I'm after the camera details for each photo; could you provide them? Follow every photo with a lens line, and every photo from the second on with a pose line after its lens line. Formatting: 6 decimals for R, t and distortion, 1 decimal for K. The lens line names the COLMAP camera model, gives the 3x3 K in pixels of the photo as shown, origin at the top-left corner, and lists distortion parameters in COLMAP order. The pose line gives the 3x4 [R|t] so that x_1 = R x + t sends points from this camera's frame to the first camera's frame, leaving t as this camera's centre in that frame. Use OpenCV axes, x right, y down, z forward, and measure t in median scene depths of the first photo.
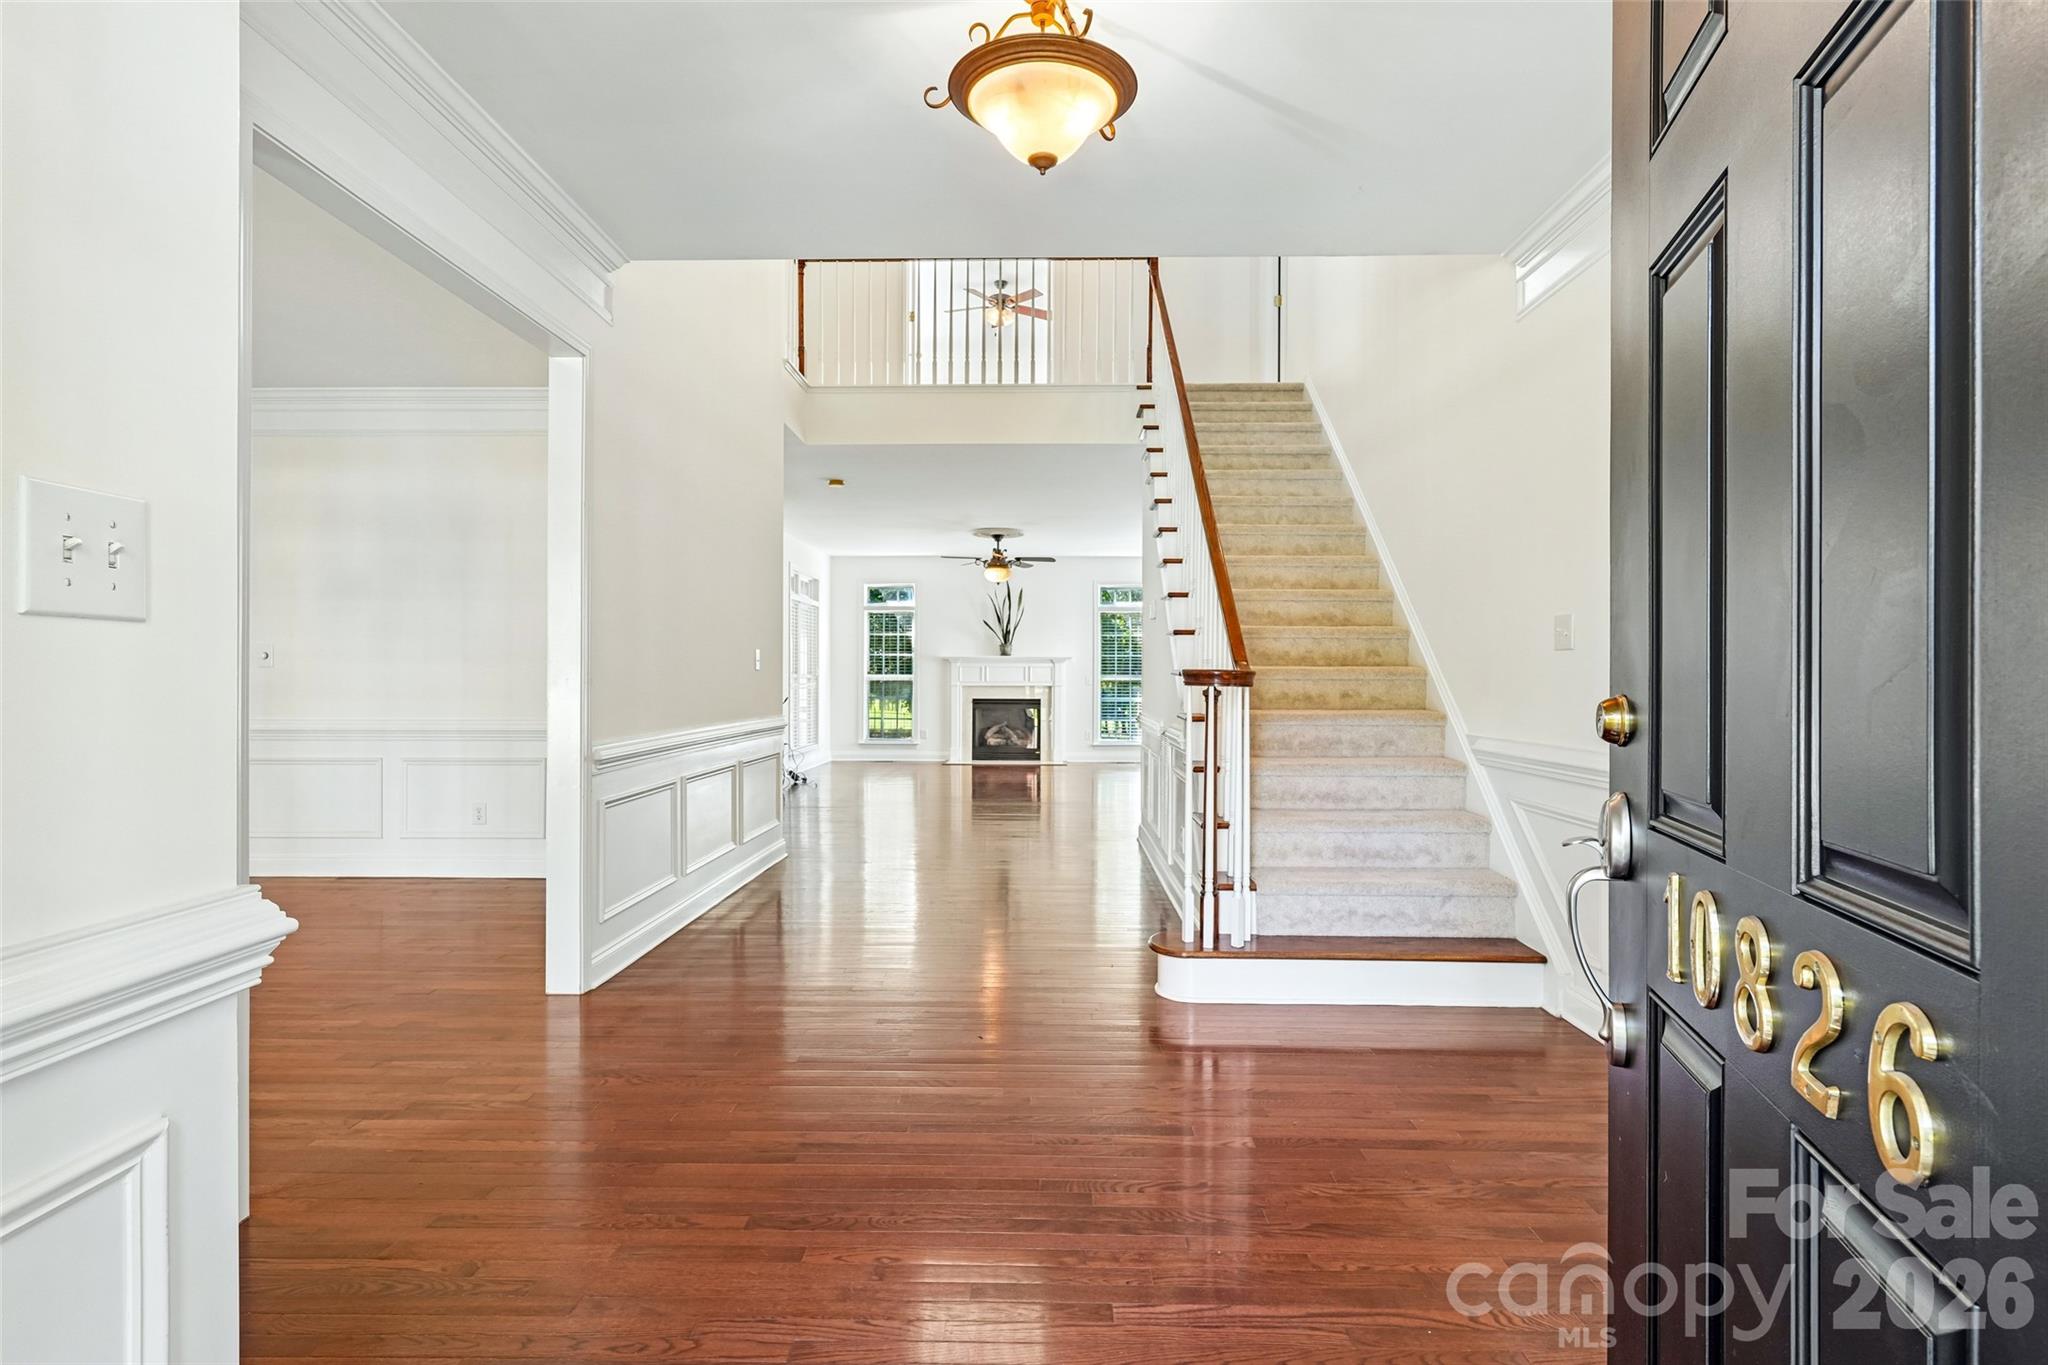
lens RADIAL K [[1041.6, 0, 1040.2], [0, 1041.6, 682.9], [0, 0, 1]] dist [0.004231, -0.000539]
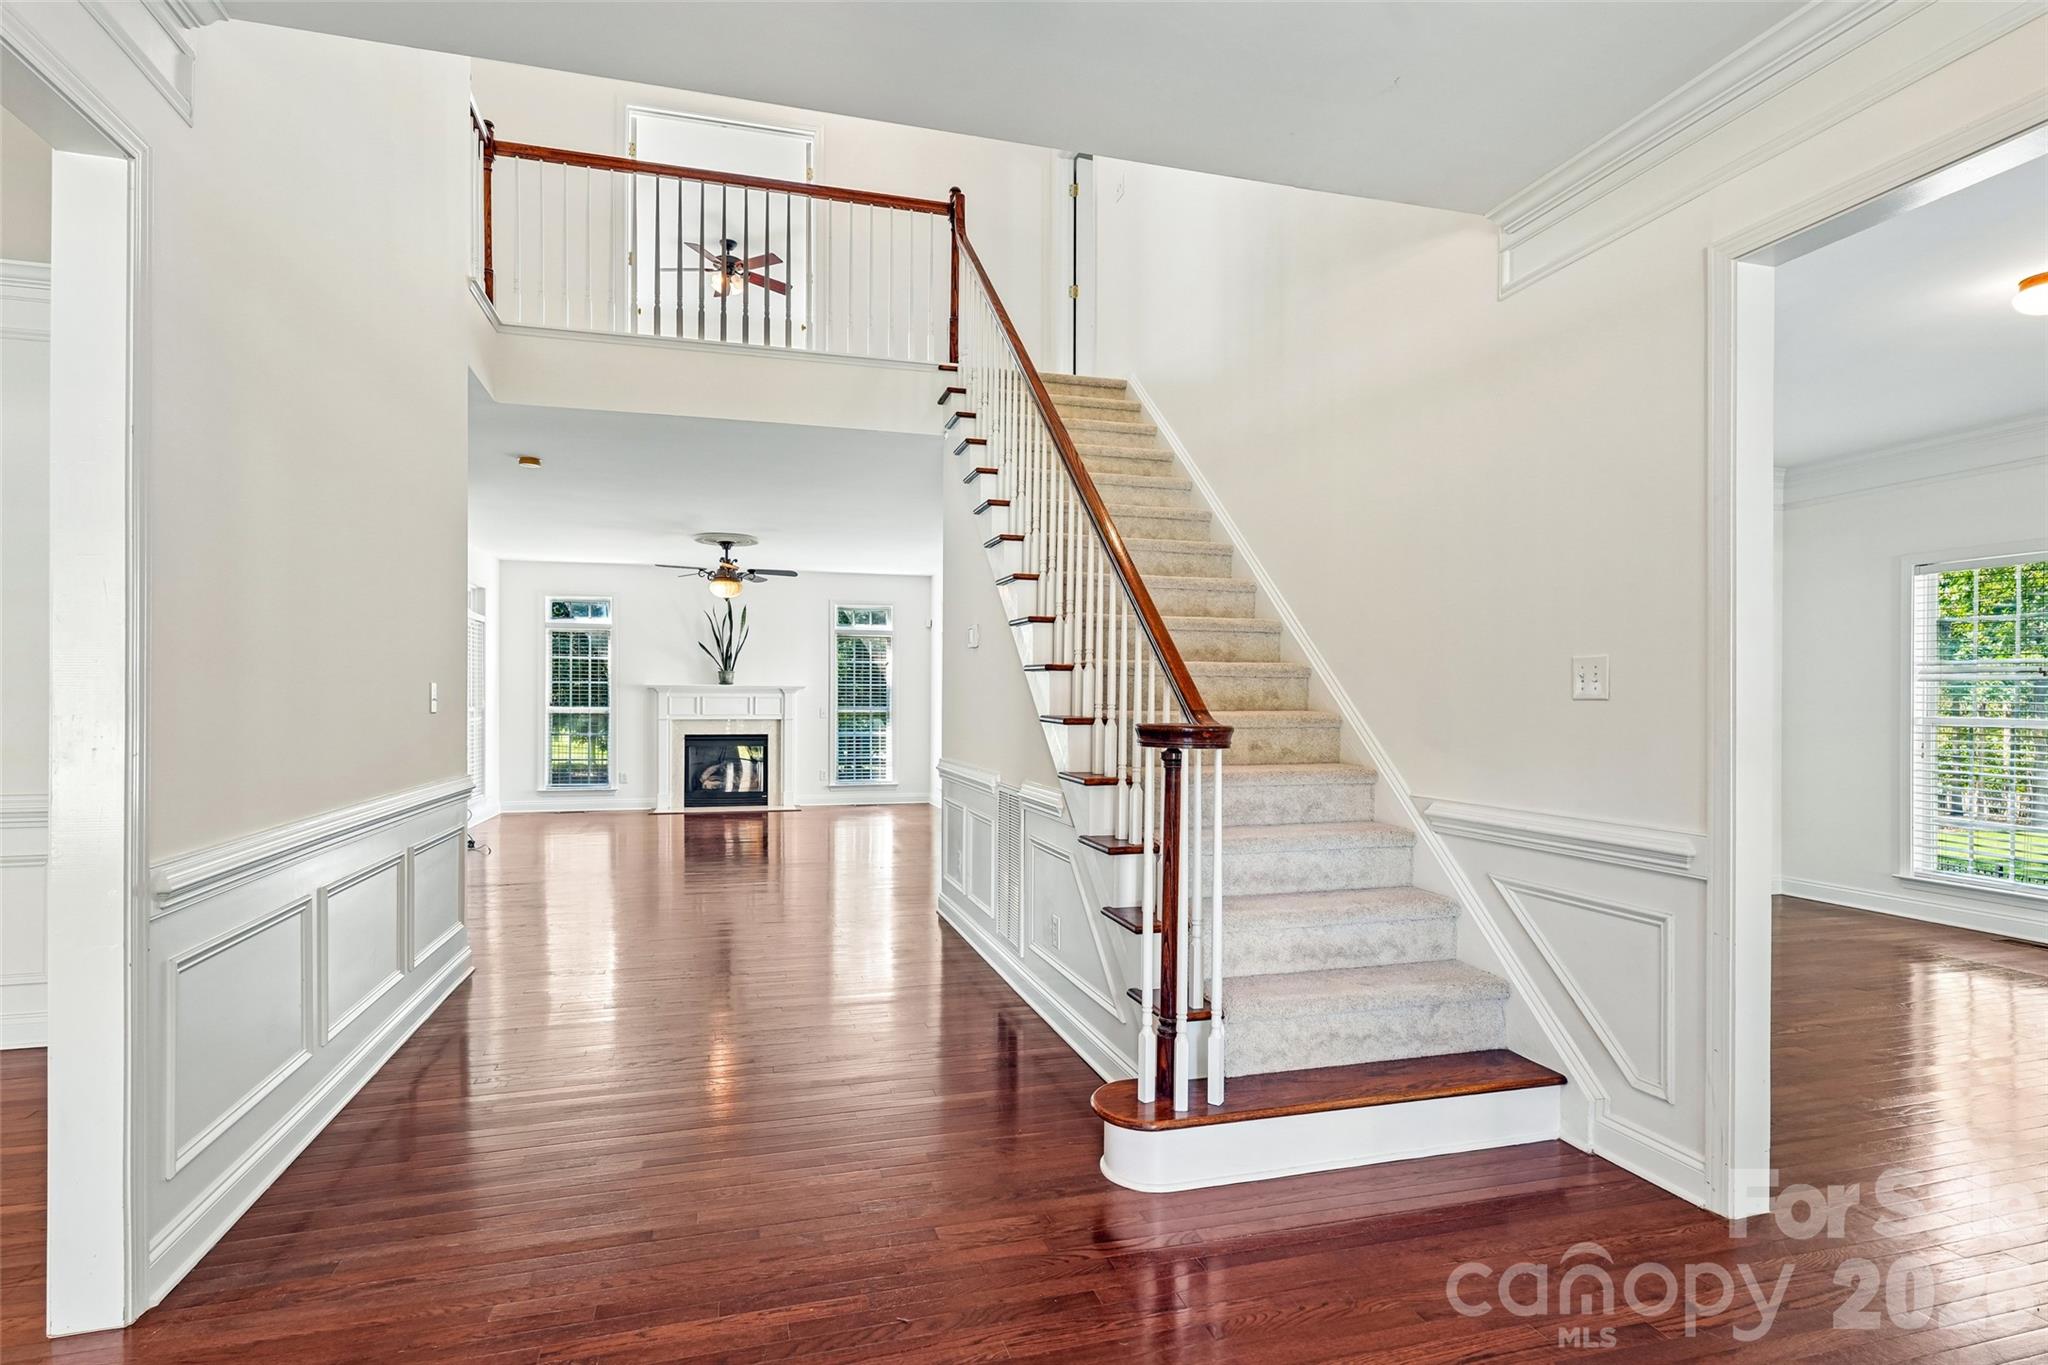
lens RADIAL K [[1041.6, 0, 1033.4], [0, 1041.6, 707.6], [0, 0, 1]] dist [0.004231, -0.000539]
pose [[0.954738, -0.002759, 0.297436, -0.058220], [0.002090, 0.999995, 0.002567, -0.010648], [-0.297441, -0.001829, 0.954738, 0.131726]]
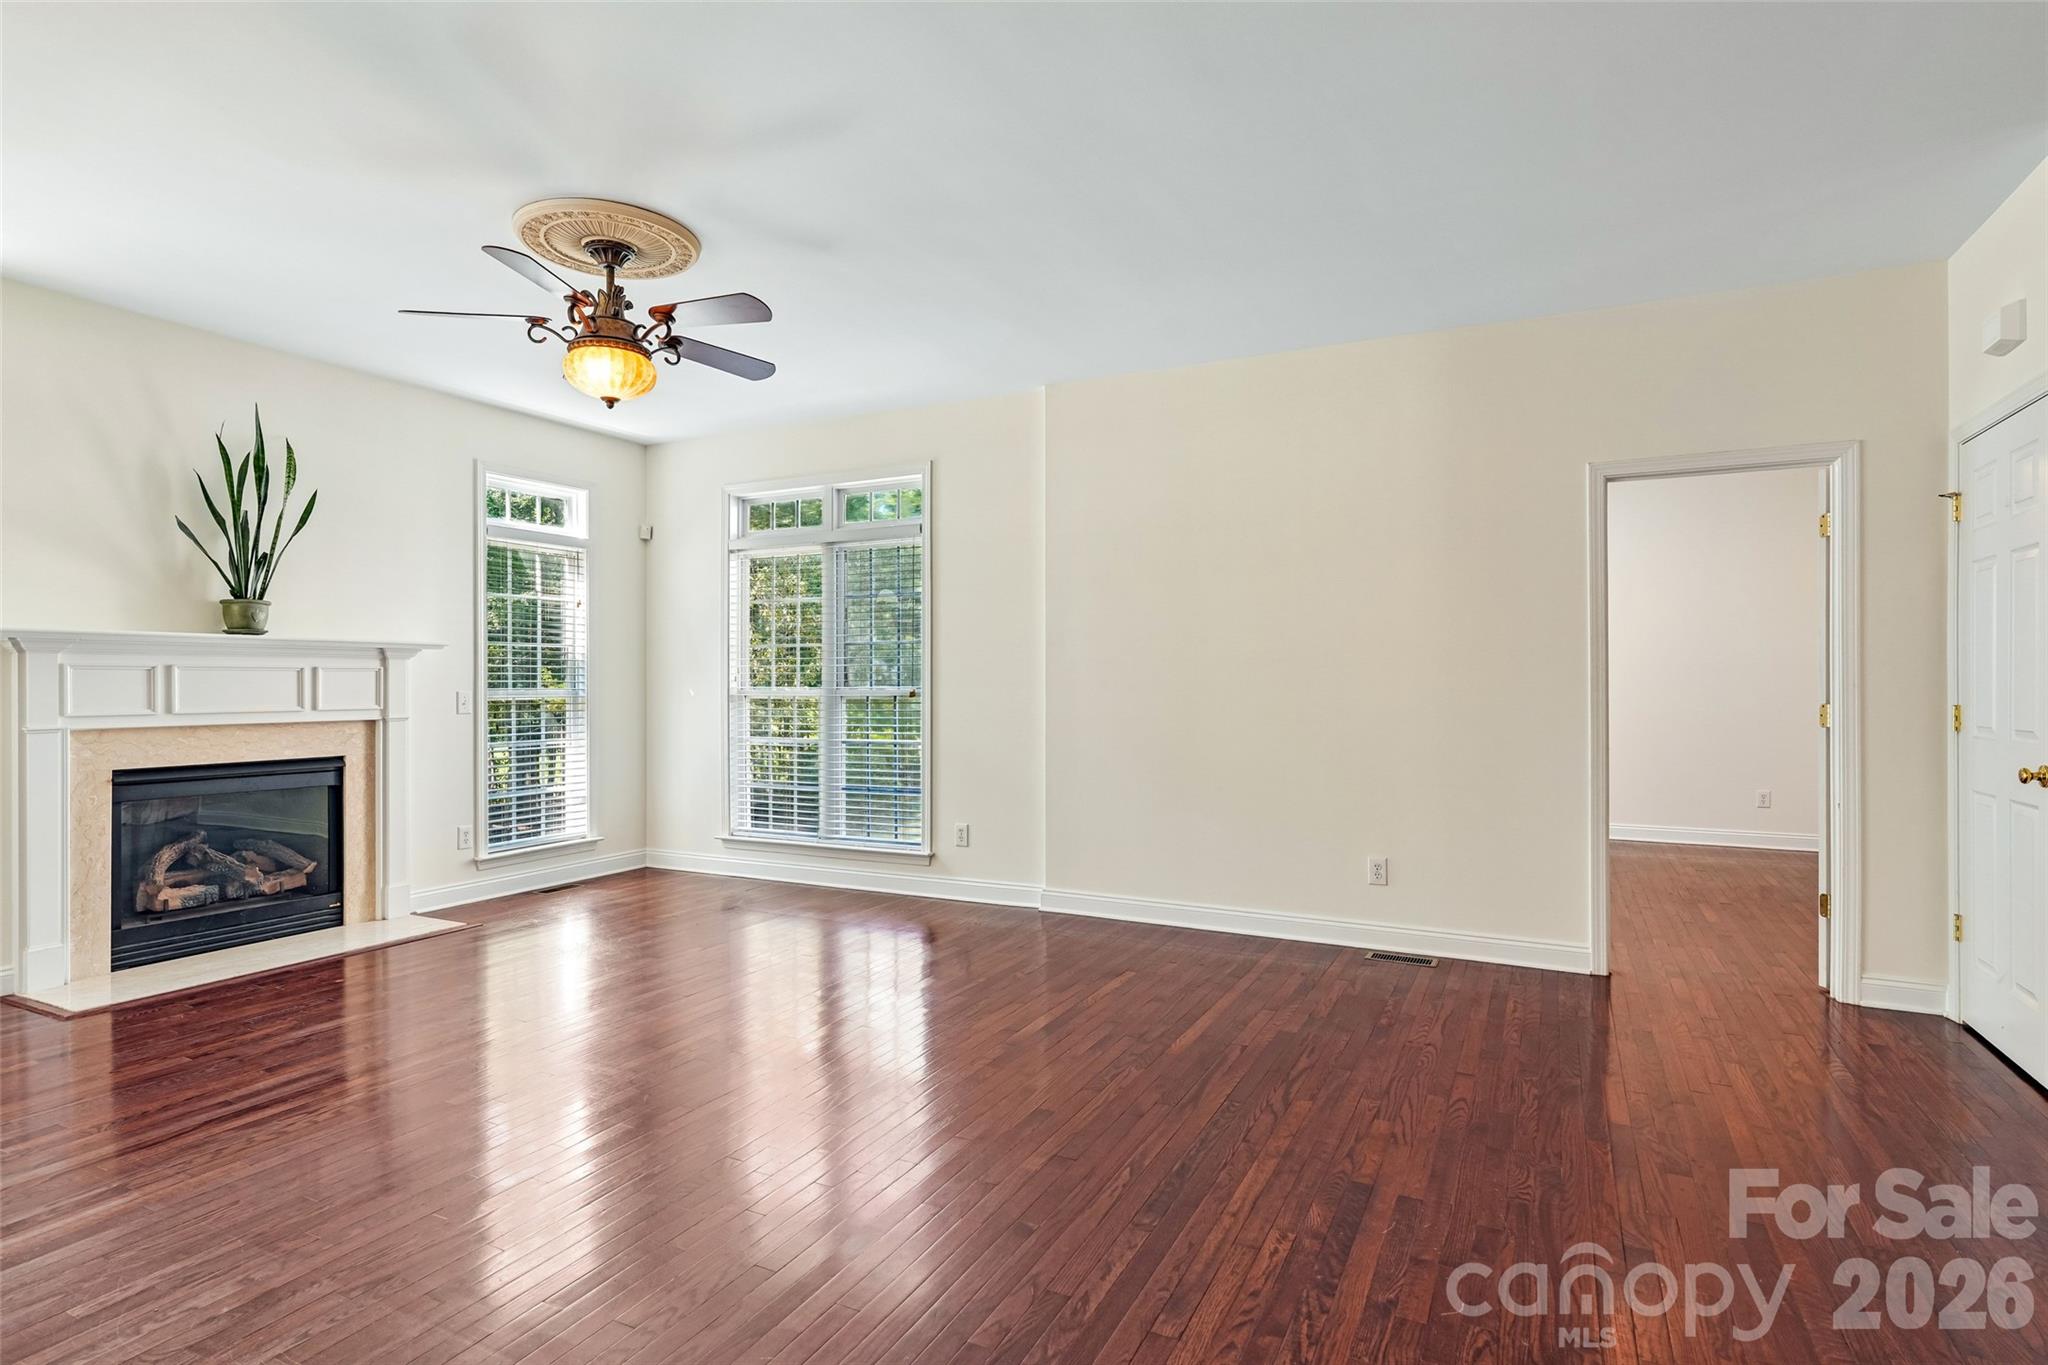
lens RADIAL K [[1041.6, 0, 1017.6], [0, 1041.6, 682.2], [0, 0, 1]] dist [0.004231, -0.000539]
pose [[0.437376, -0.004260, 0.899269, -0.282058], [0.010455, 0.999945, -0.000348, -0.009780], [-0.899218, 0.009554, 0.437396, 0.788271]]
